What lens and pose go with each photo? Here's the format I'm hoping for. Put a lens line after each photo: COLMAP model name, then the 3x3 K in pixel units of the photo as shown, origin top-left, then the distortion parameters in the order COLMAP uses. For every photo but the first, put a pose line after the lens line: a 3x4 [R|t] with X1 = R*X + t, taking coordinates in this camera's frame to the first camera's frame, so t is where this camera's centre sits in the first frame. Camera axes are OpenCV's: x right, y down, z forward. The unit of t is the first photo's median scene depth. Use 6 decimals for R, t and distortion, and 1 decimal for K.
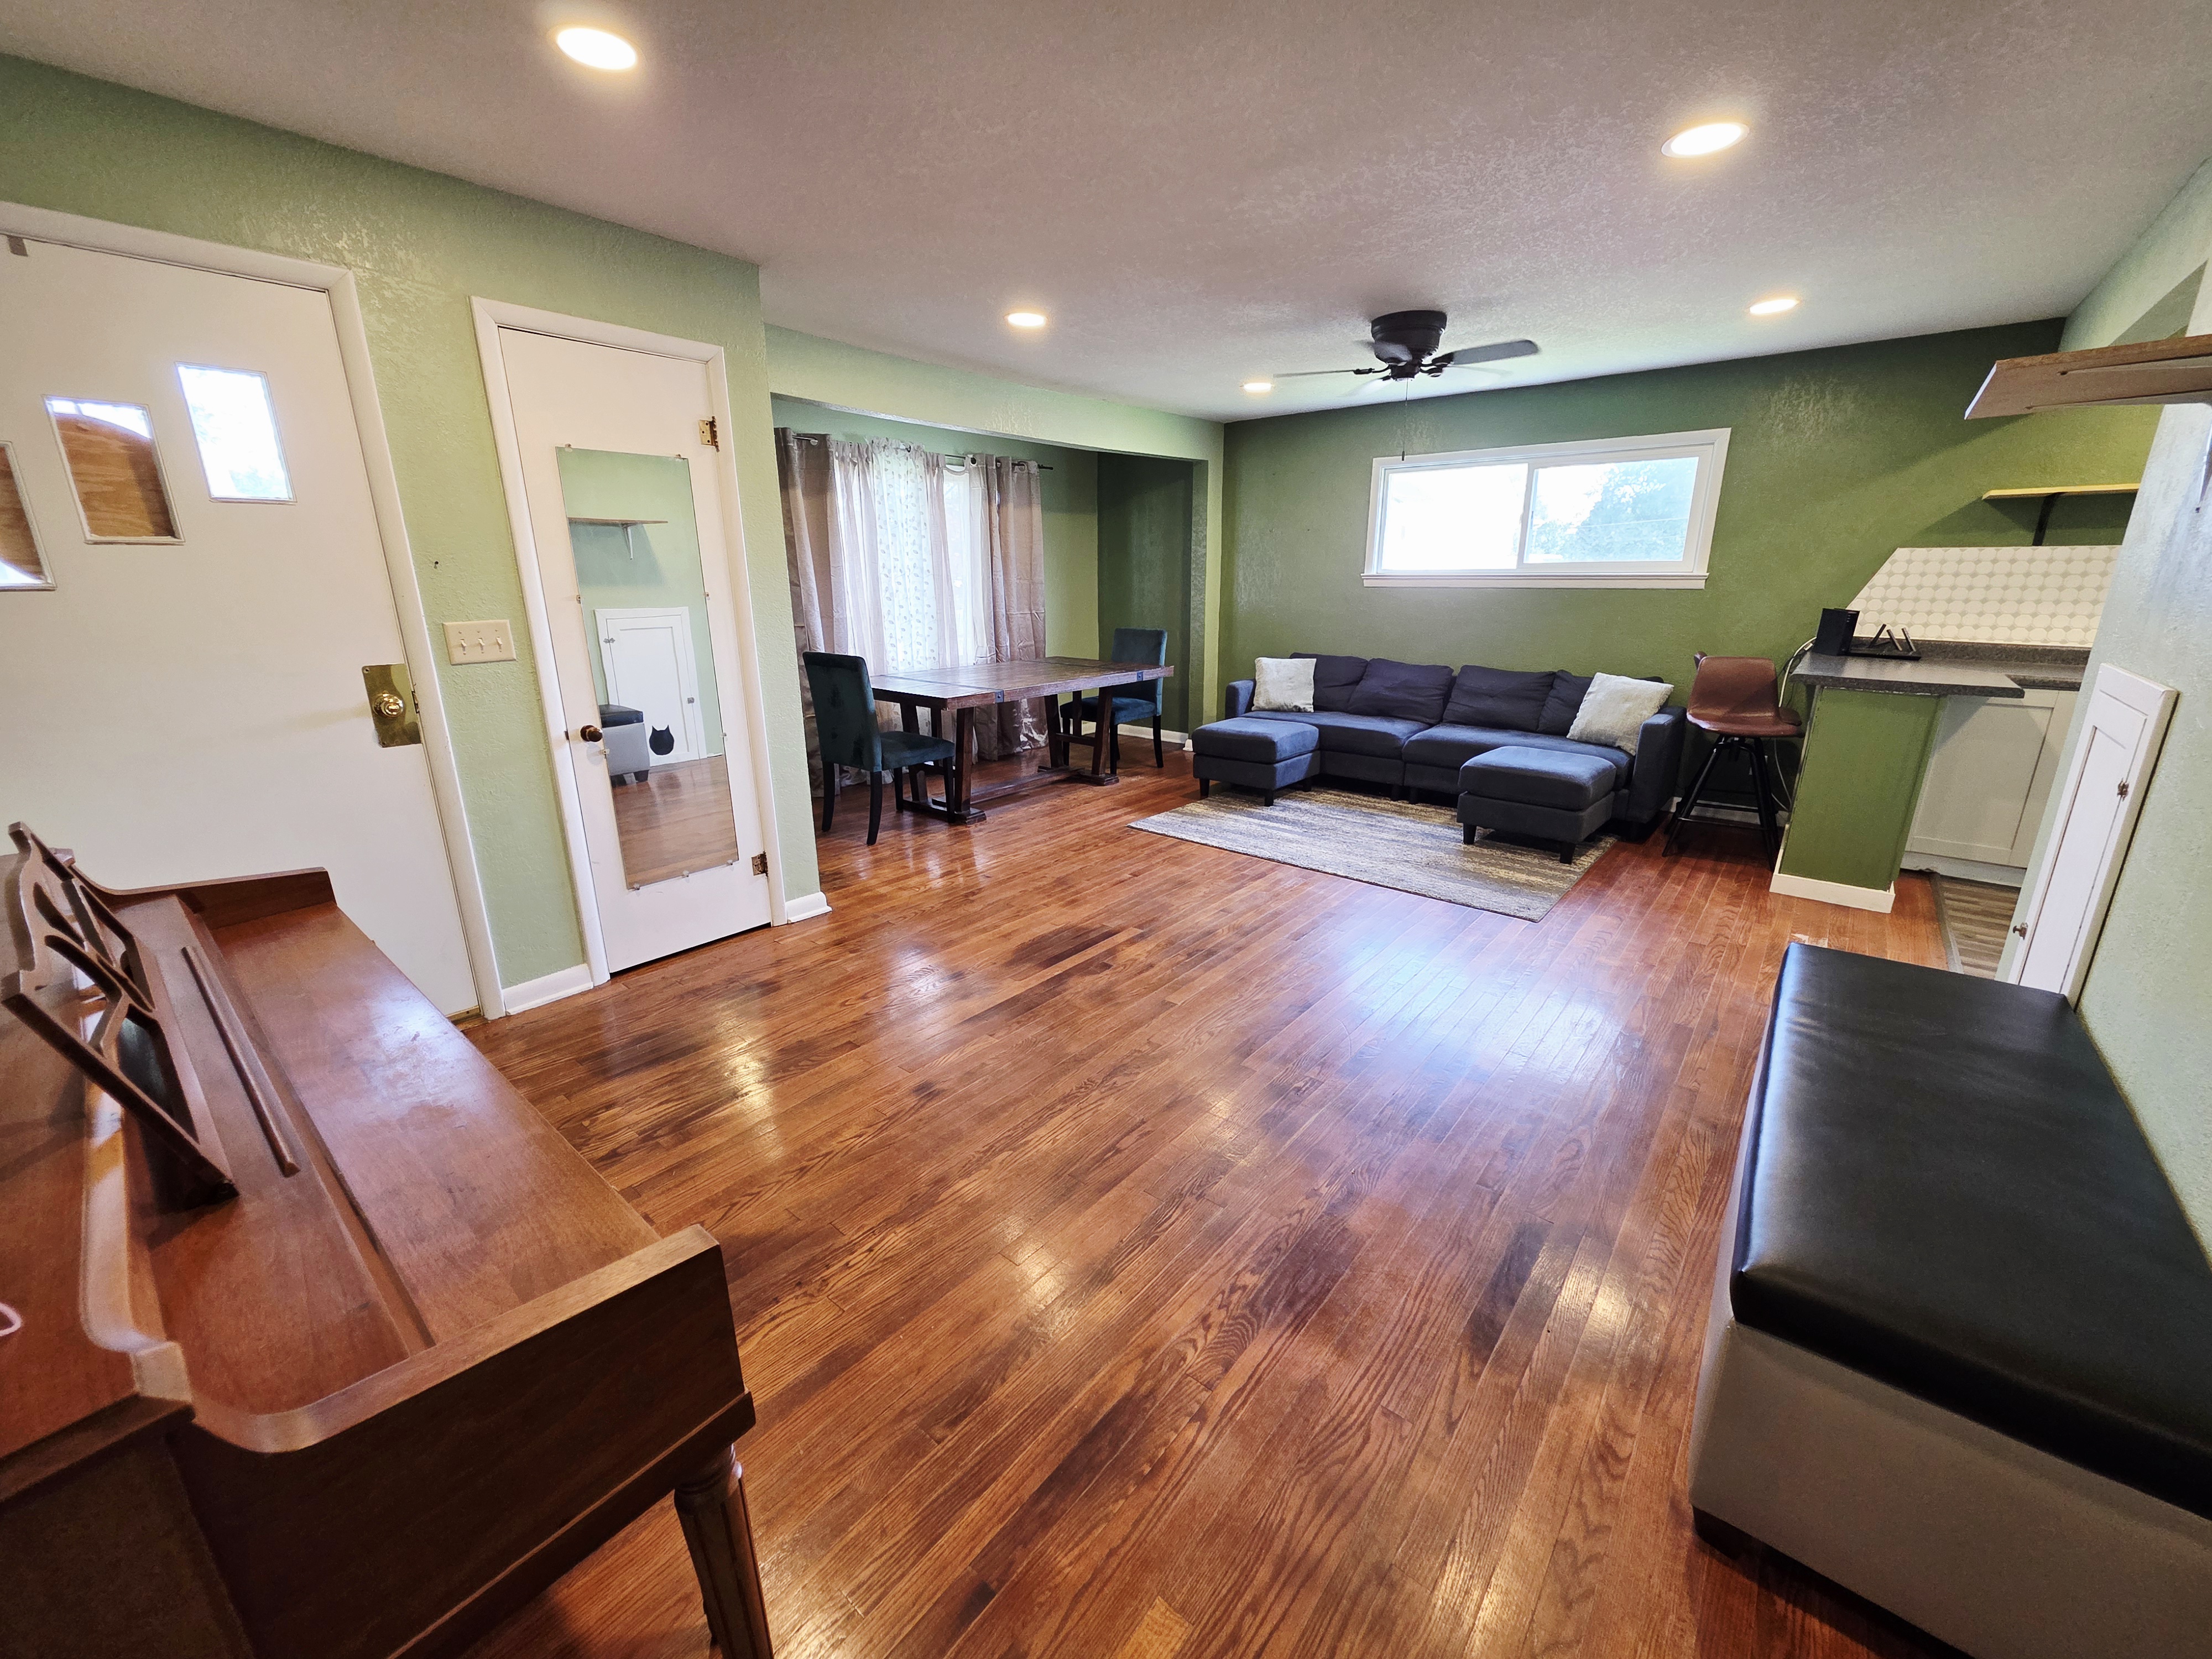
lens RADIAL K [[878.5, 0, 1101.8], [0, 878.5, 820.4], [0, 0, 1]] dist [0.000494, -0.000197]
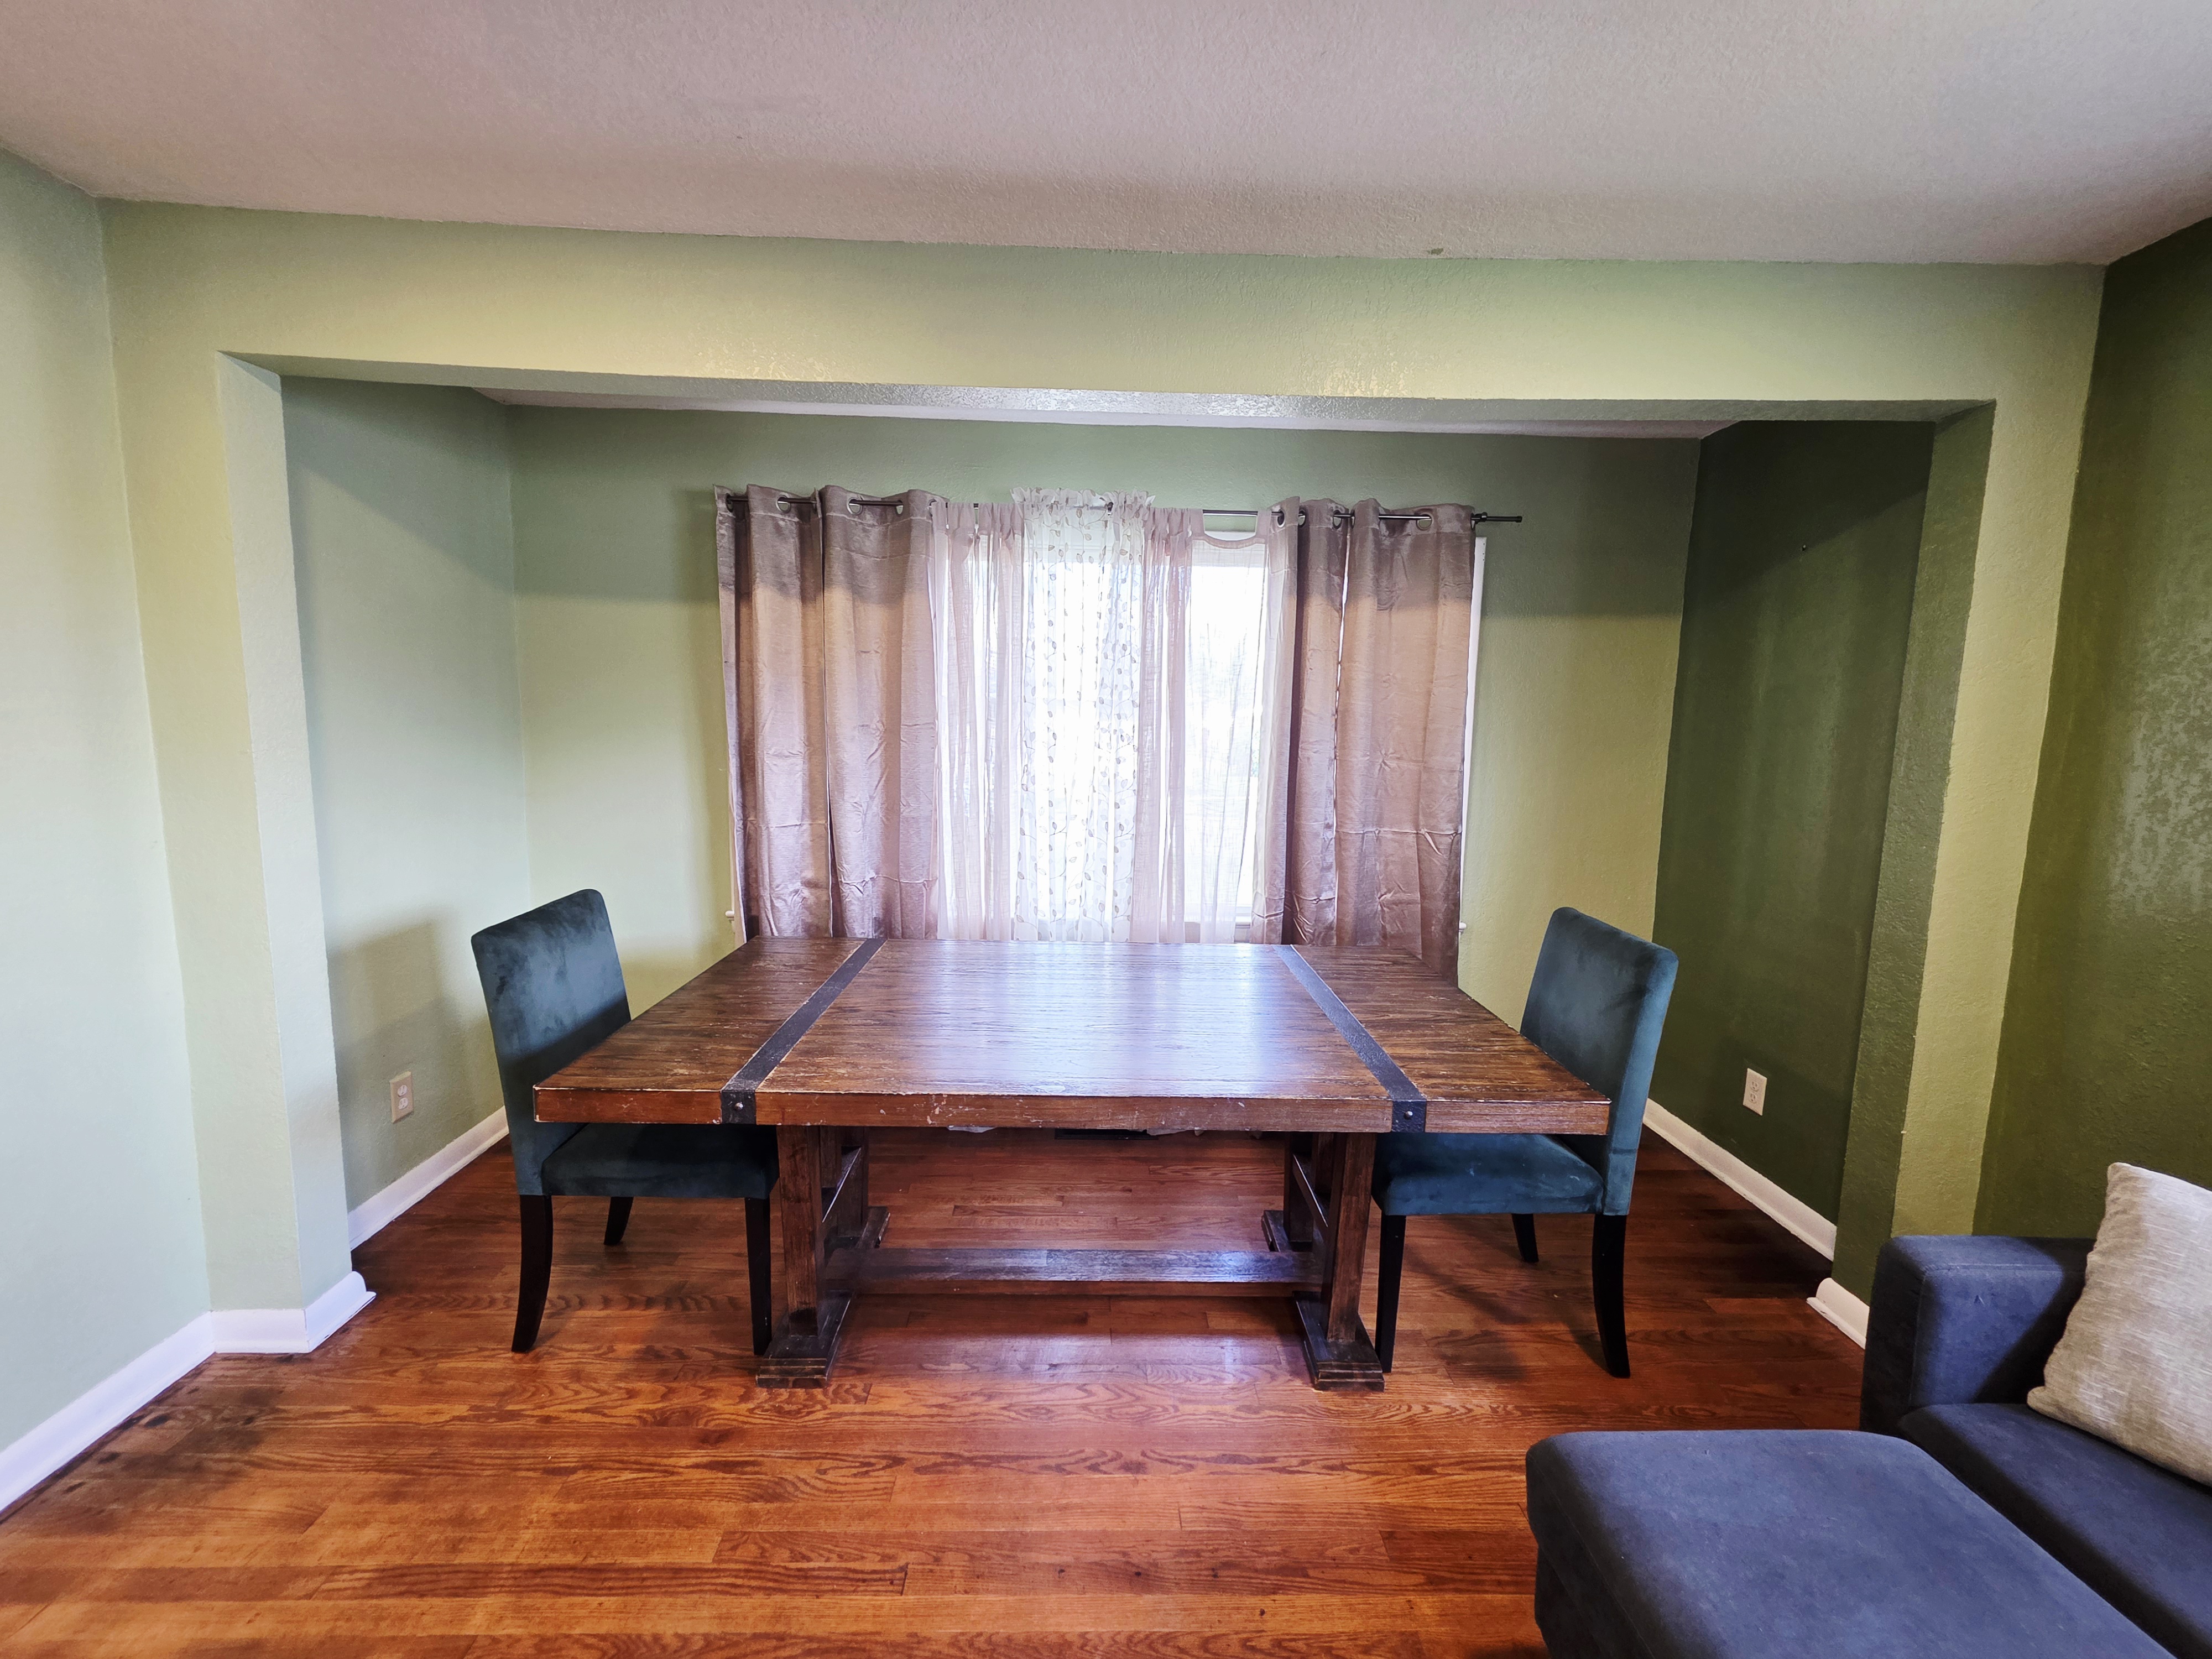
lens RADIAL K [[878.5, 0, 1101.8], [0, 878.5, 820.4], [0, 0, 1]] dist [0.000494, -0.000197]
pose [[0.658287, 0.104248, -0.745514, 0.233405], [-0.228677, 0.971255, -0.066107, -0.277895], [0.717193, 0.213999, 0.663204, 0.922461]]
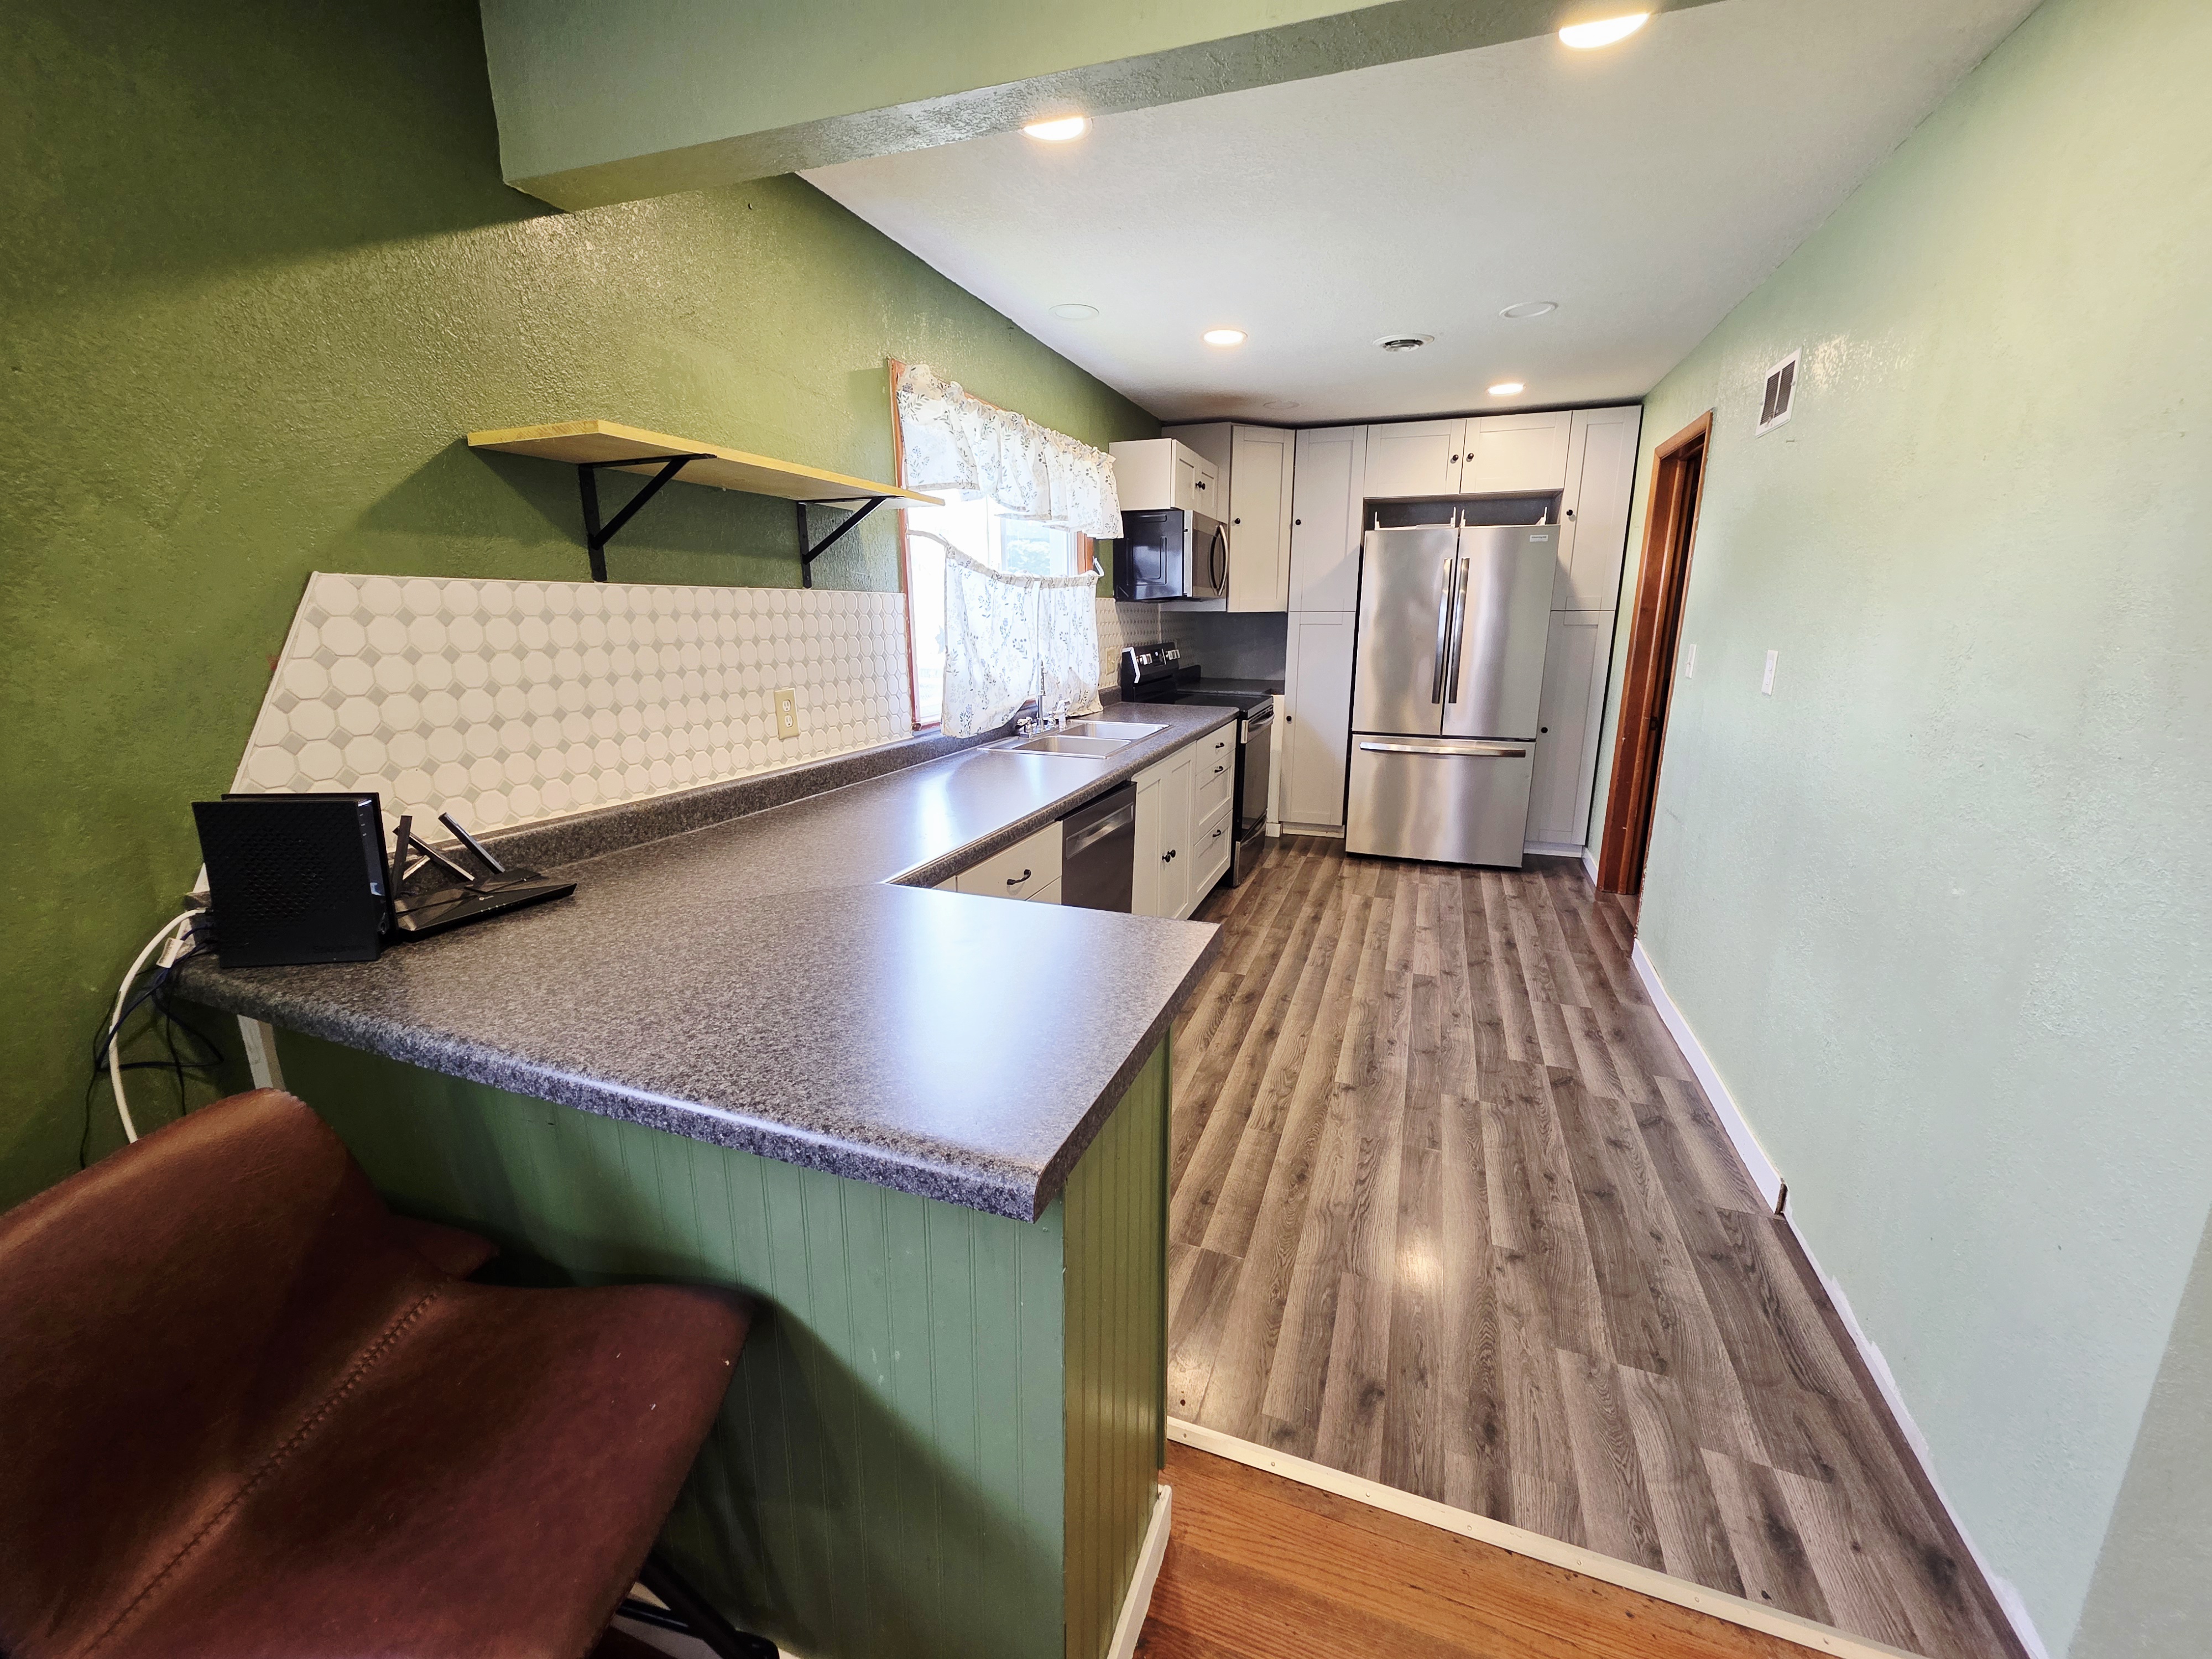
lens RADIAL K [[878.5, 0, 1101.8], [0, 878.5, 820.4], [0, 0, 1]] dist [0.000494, -0.000197]
pose [[-0.332905, -0.213091, 0.918568, 0.525959], [0.259457, 0.915831, 0.306488, -0.253974], [-0.906563, 0.340360, -0.249597, 0.858379]]
